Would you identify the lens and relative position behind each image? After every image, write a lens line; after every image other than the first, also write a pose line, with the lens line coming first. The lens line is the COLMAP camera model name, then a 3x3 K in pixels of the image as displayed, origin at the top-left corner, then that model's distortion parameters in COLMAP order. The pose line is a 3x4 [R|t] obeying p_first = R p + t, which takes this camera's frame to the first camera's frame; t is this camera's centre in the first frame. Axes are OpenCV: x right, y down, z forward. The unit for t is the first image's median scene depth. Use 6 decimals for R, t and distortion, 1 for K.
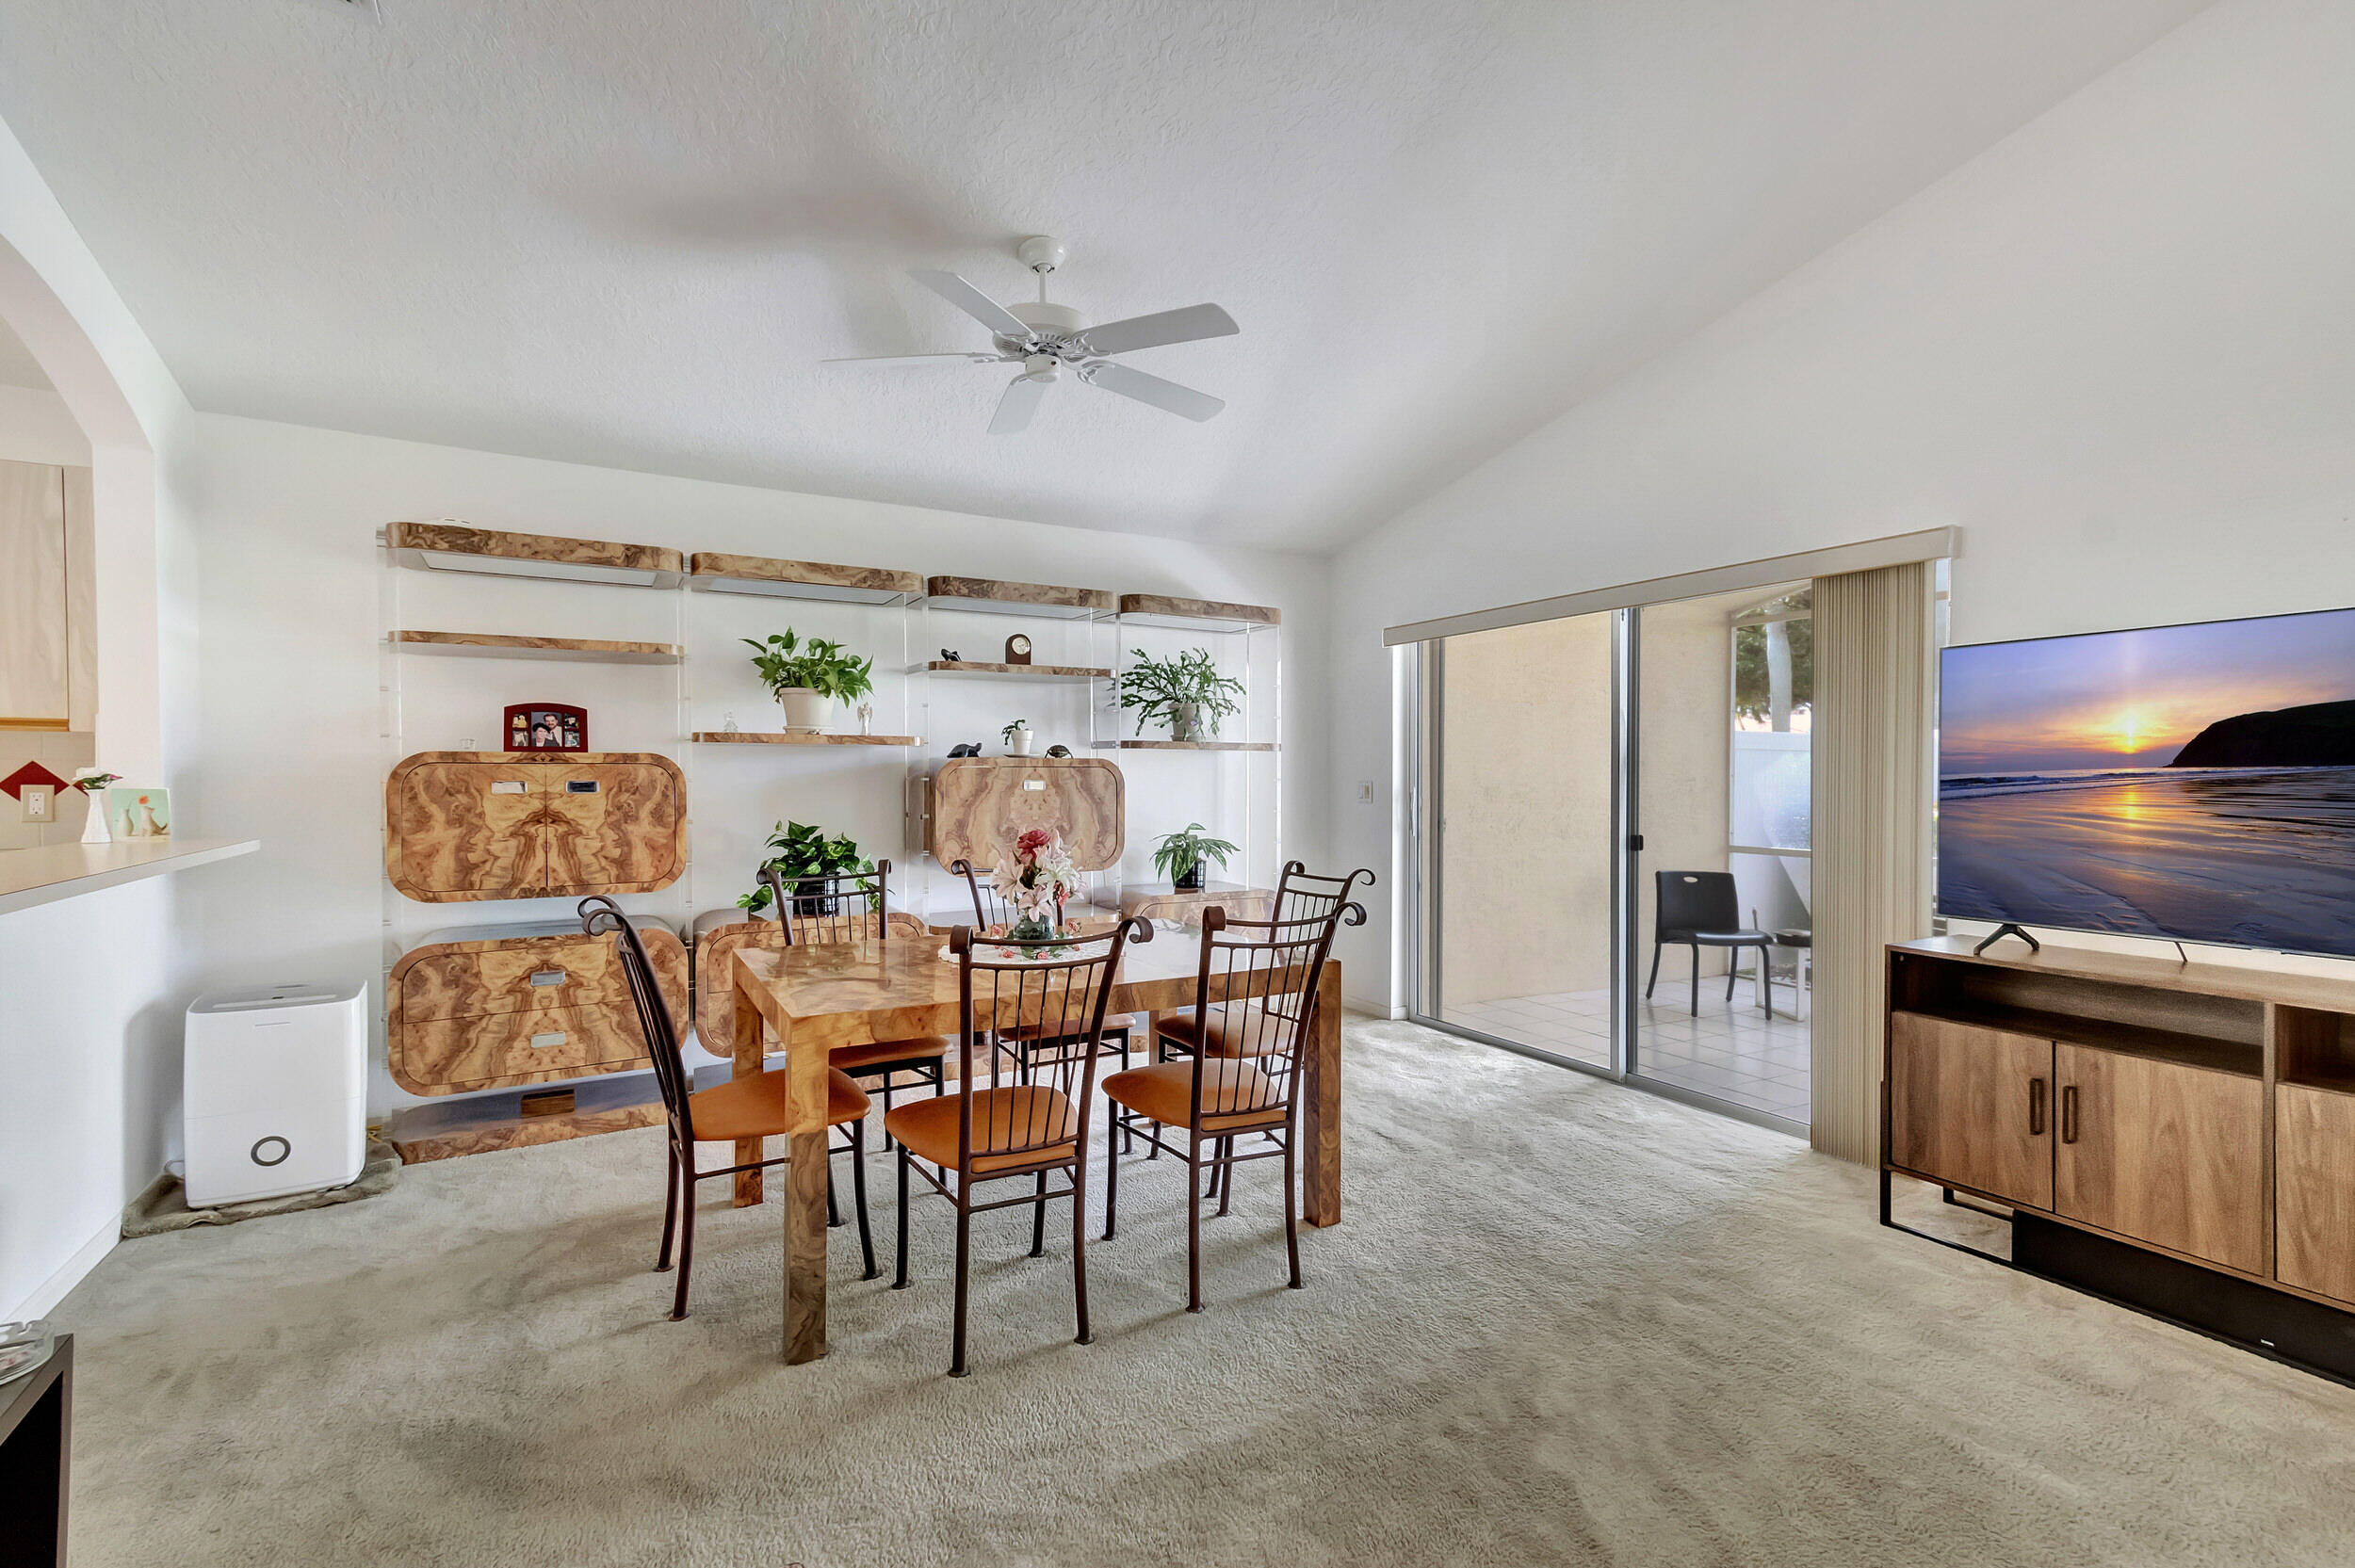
lens RADIAL K [[1050.4, 0, 1168.7], [0, 1050.4, 788.1], [0, 0, 1]] dist [0.021126, -0.000180]
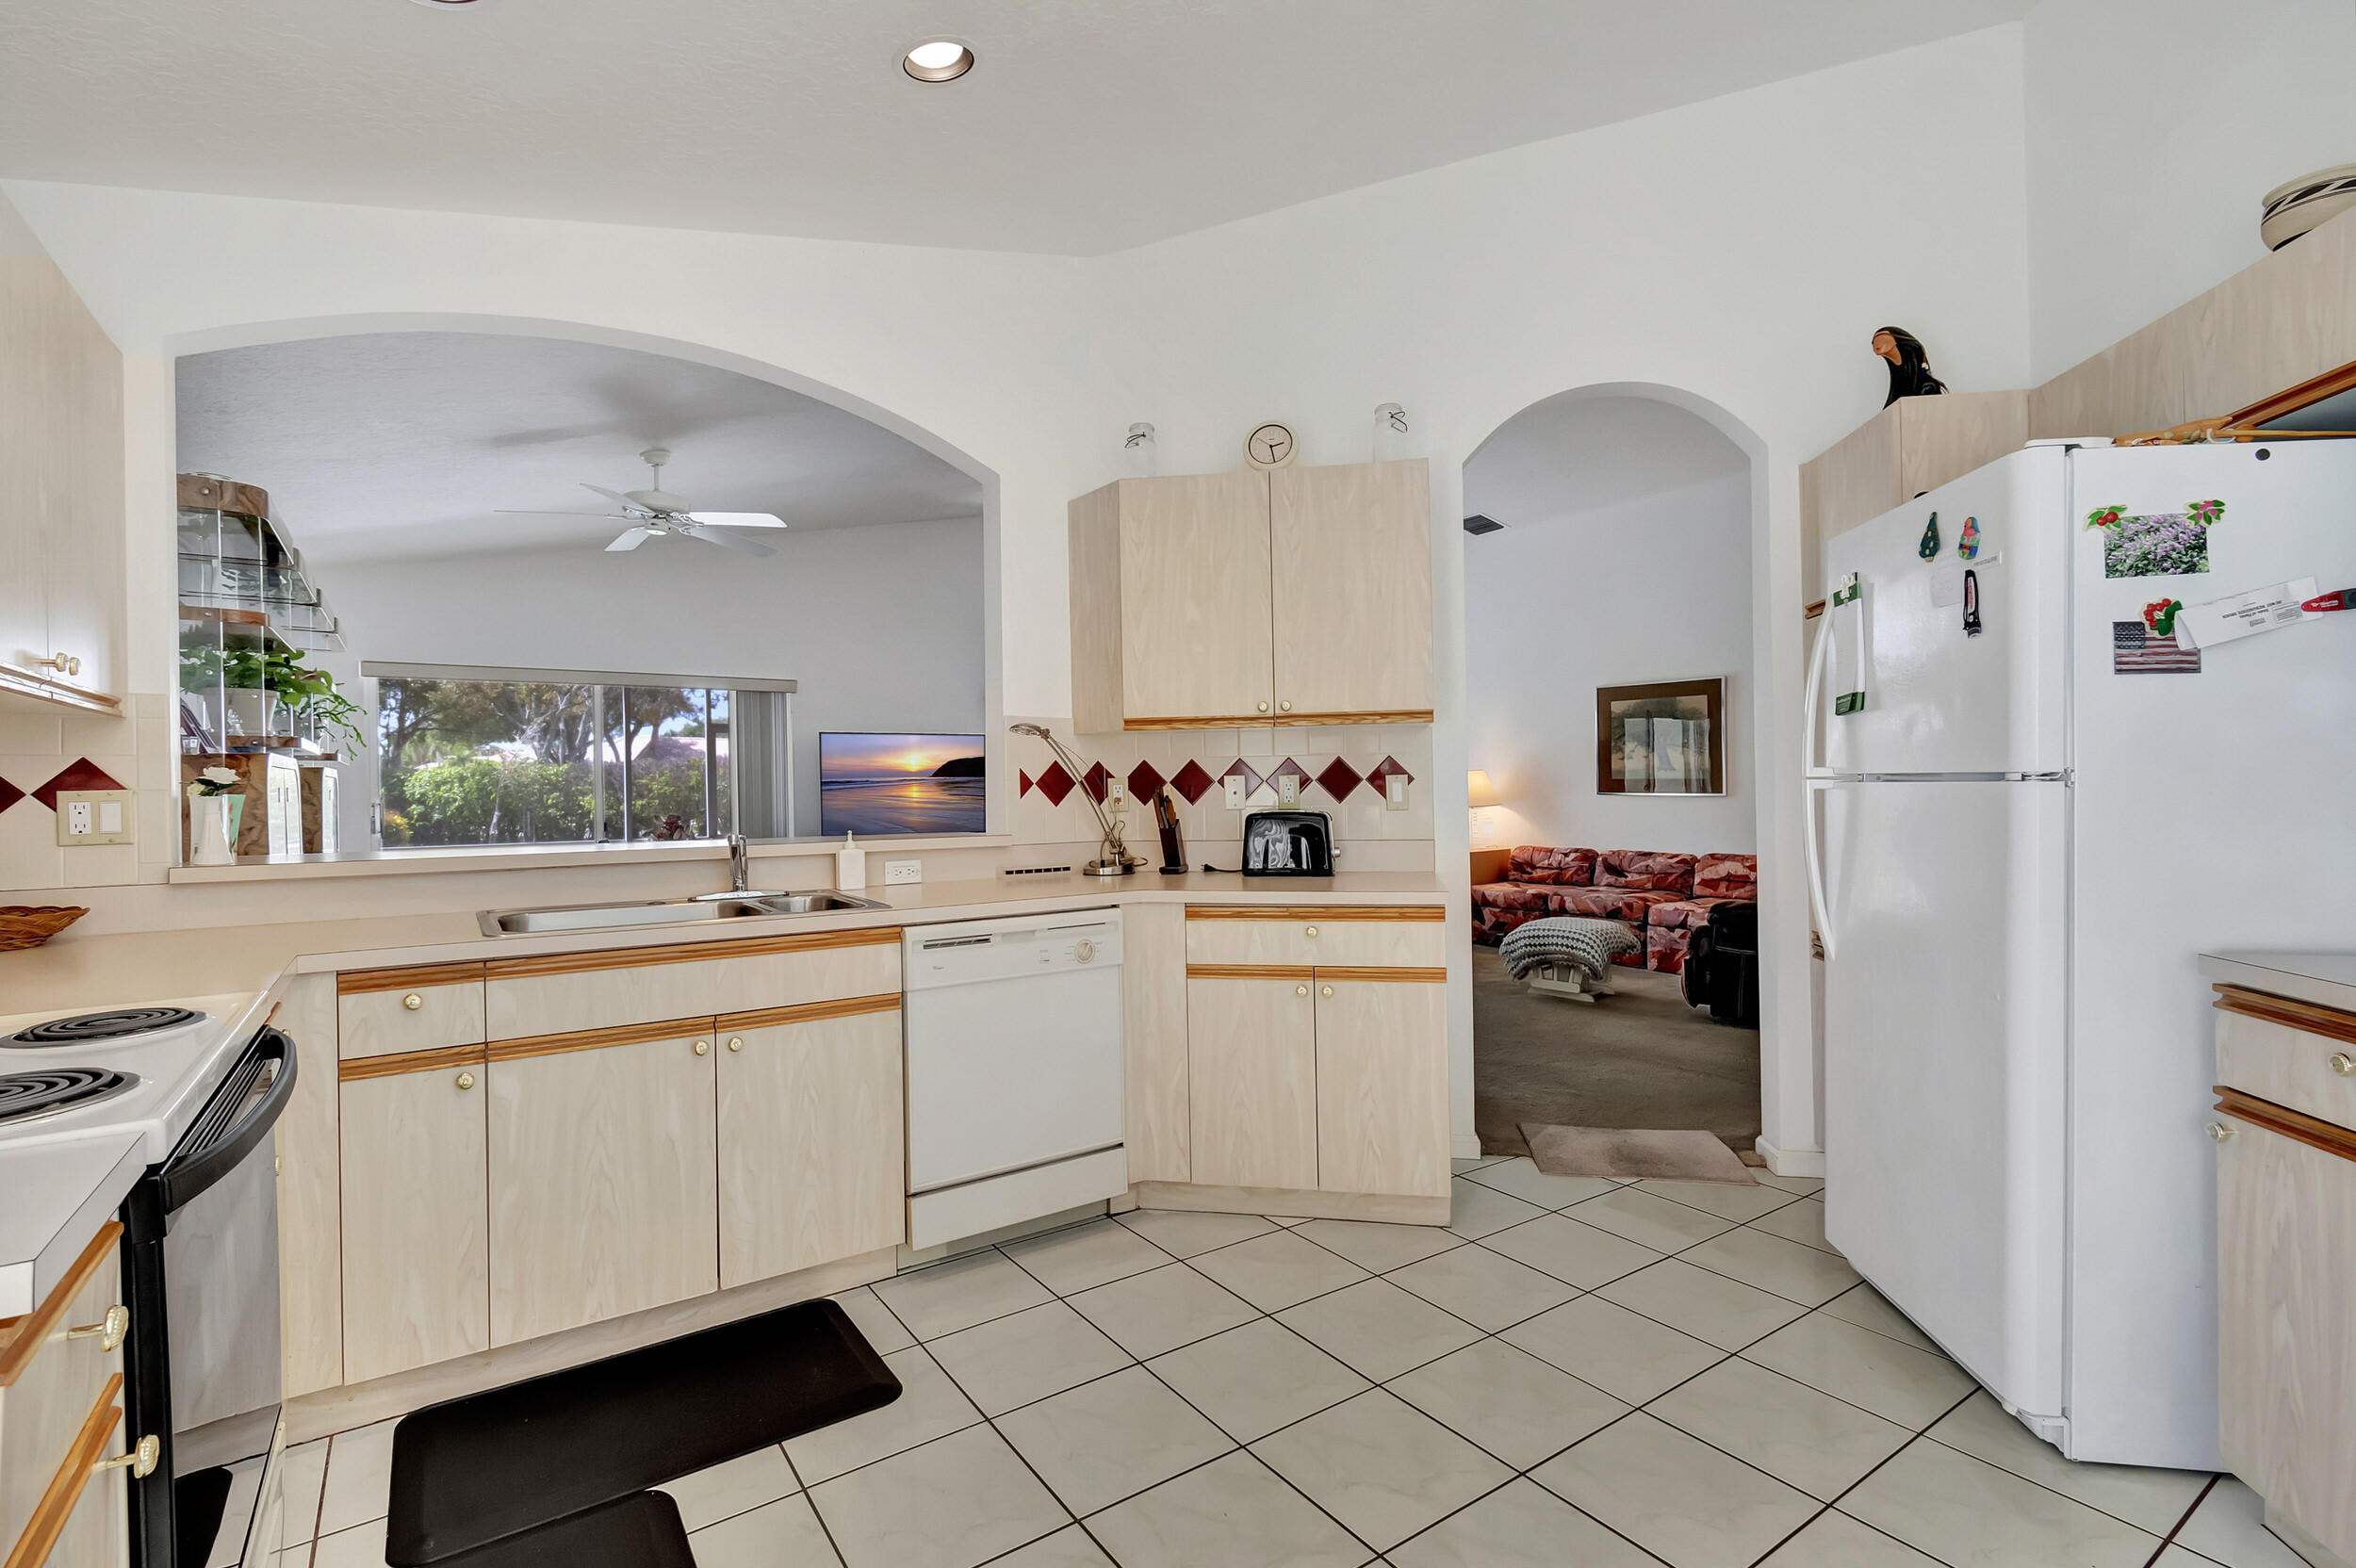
lens RADIAL K [[1066.9, 0, 1167.3], [0, 1066.9, 791.7], [0, 0, 1]] dist [0.000866, -0.000070]
pose [[-0.076427, -0.005164, 0.997062, -1.462533], [0.023720, 0.999694, 0.006996, 0.007474], [-0.996793, 0.024185, -0.076281, 0.293768]]
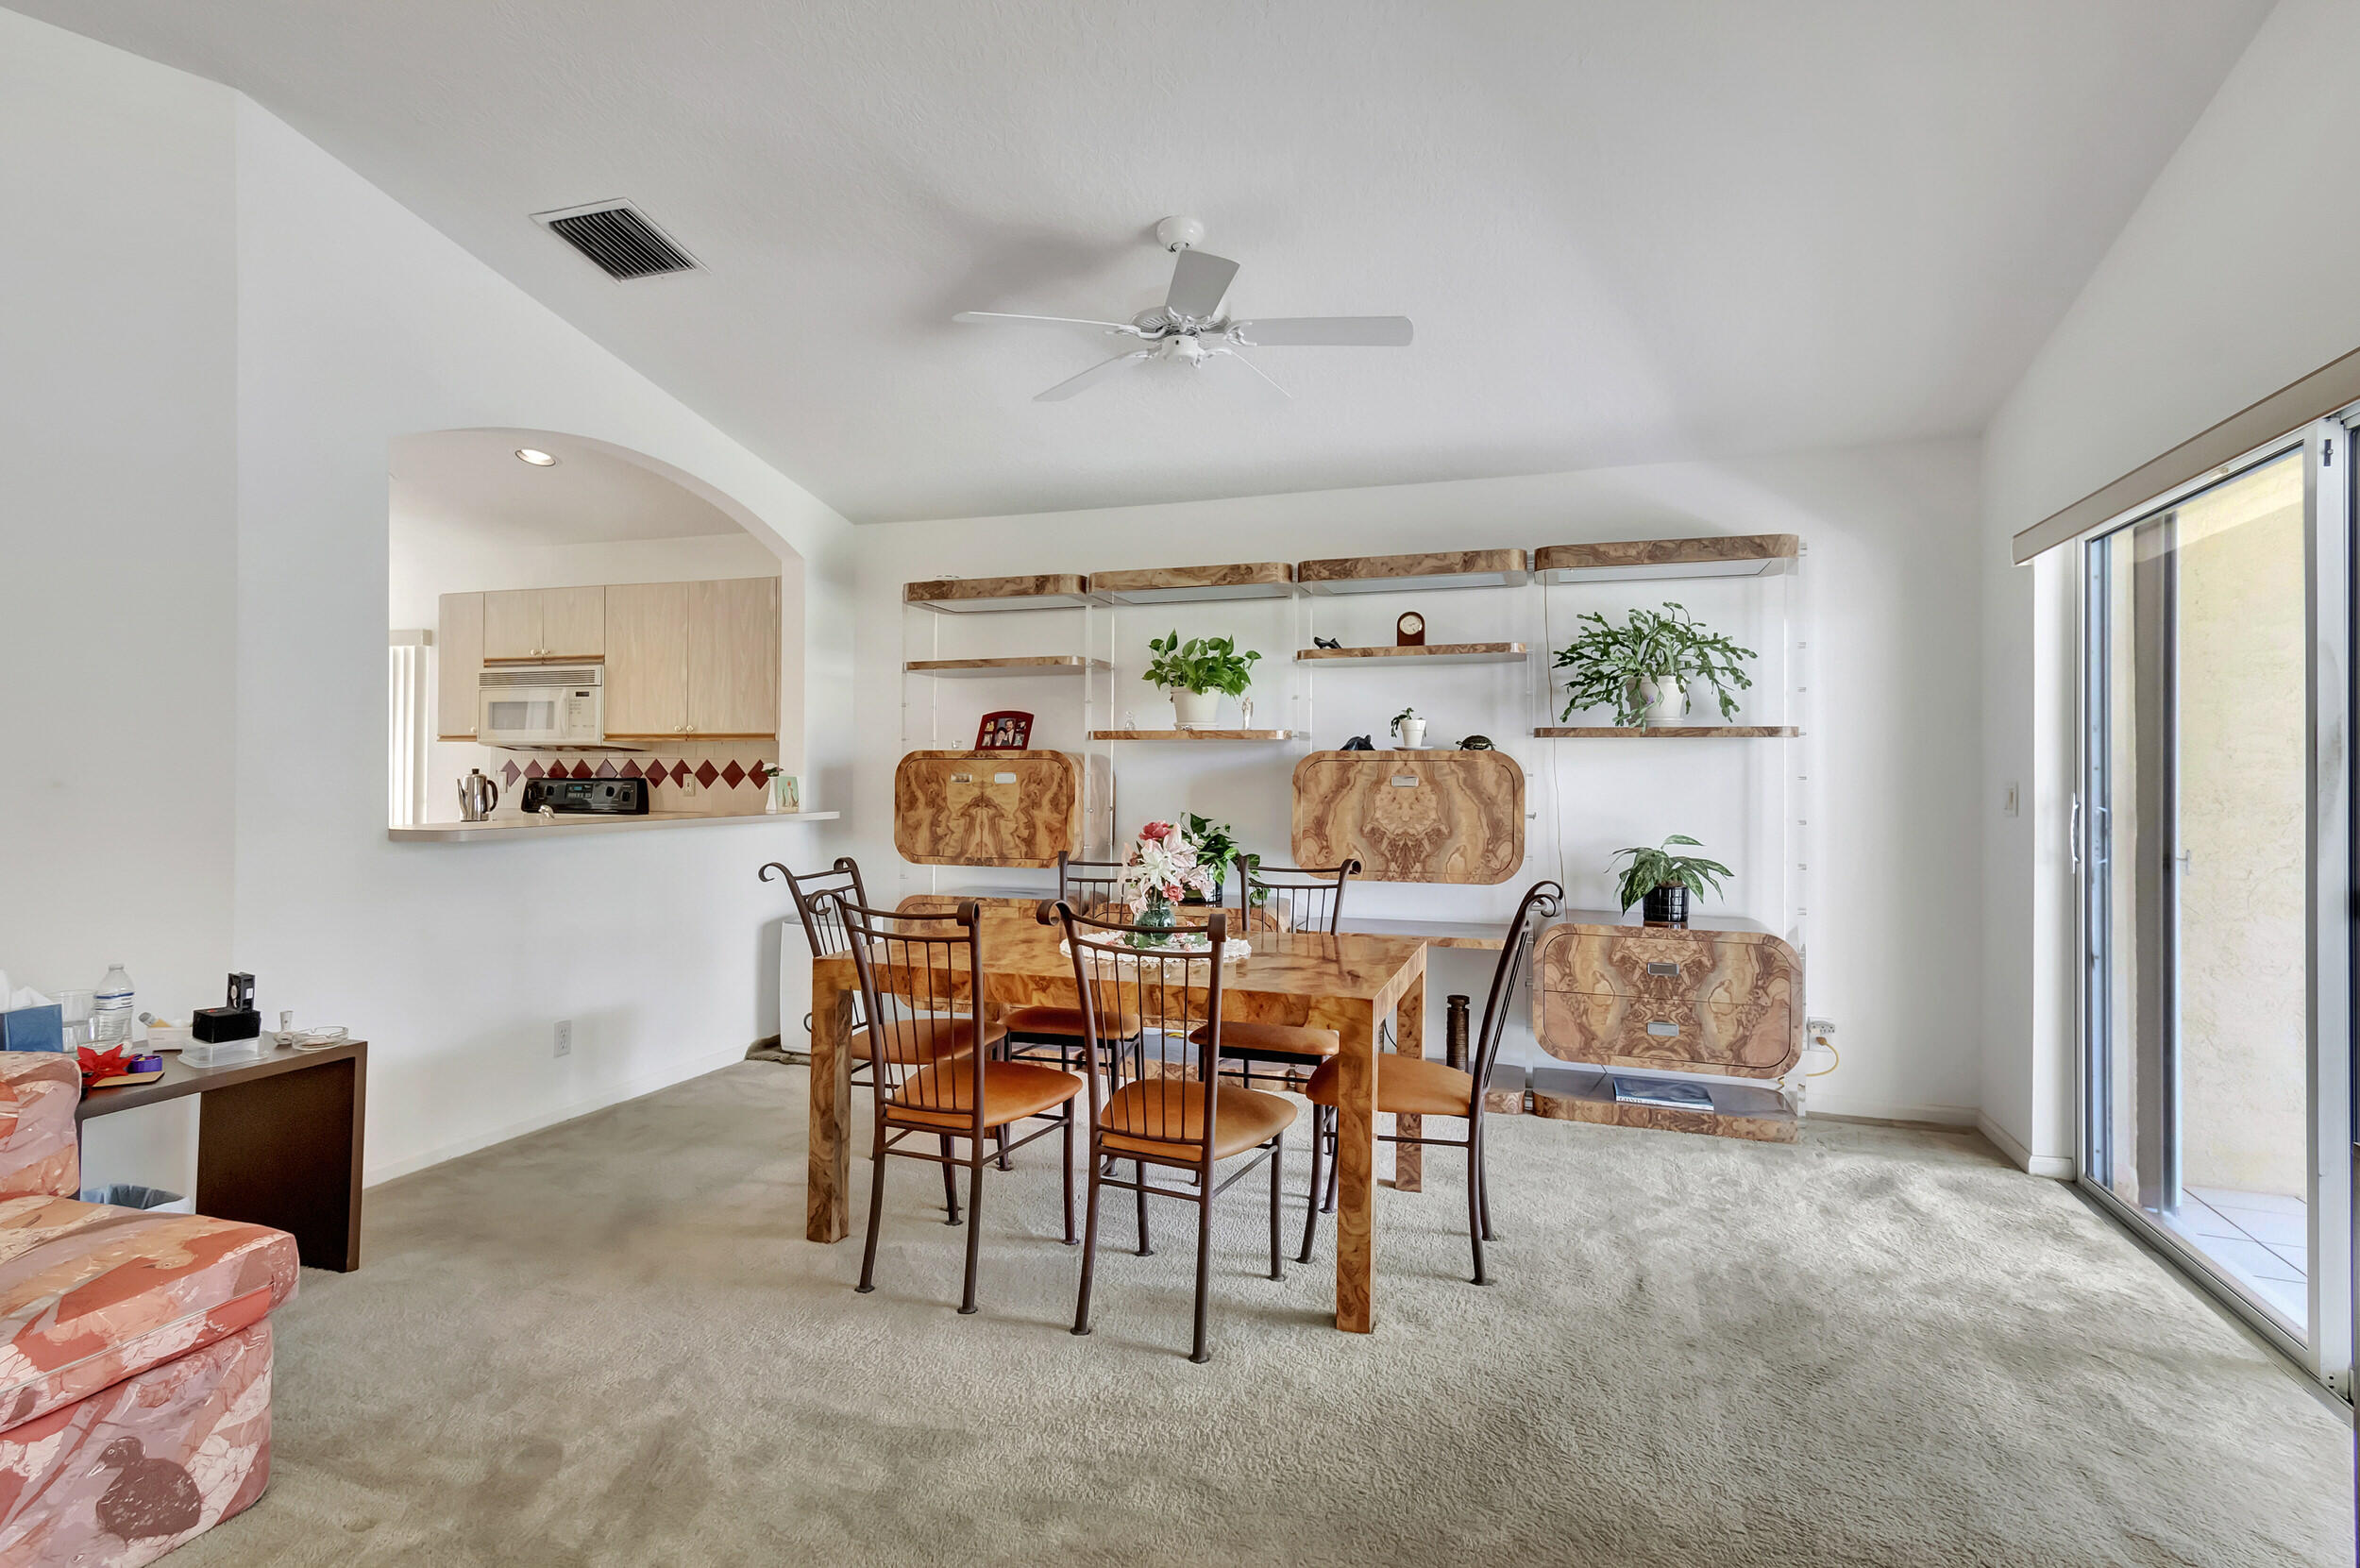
lens RADIAL K [[1170.4, 0, 1169.4], [0, 1170.4, 766.0], [0, 0, 1]] dist [0.020493, 0.000500]
pose [[0.659300, -0.003828, -0.751870, 0.572898], [-0.016361, 0.999677, -0.019436, 0.007916], [0.751702, 0.025116, 0.659025, 0.240410]]
